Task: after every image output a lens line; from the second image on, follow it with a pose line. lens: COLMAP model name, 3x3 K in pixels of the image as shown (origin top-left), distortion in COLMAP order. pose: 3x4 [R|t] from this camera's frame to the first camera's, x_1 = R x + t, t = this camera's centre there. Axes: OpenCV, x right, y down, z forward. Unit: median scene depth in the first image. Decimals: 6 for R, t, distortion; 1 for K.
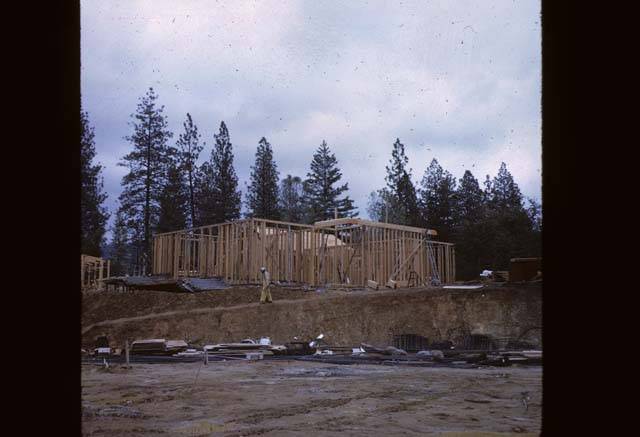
lens RADIAL K [[691.3, 0, 330.6], [0, 691.3, 218.8], [0, 0, 1]] dist [0.006494, 0.009388]
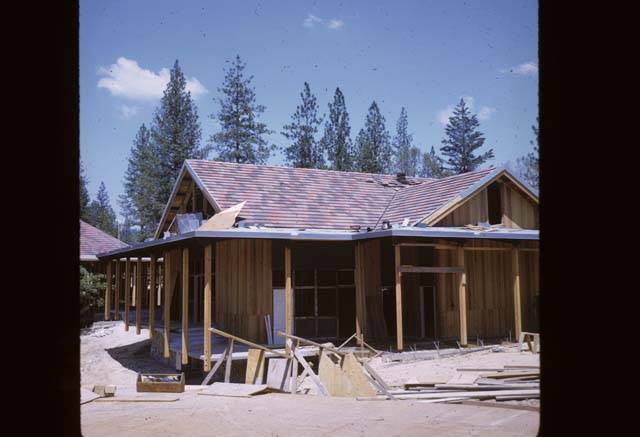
lens RADIAL K [[700.2, 0, 320.0], [0, 700.2, 218.5], [0, 0, 1]] dist [-0.006263, -0.002142]
pose [[0.965913, -0.037128, -0.256189, 0.045235], [0.049609, 0.997867, 0.042426, -0.015495], [0.254067, -0.053689, 0.965695, 0.138474]]
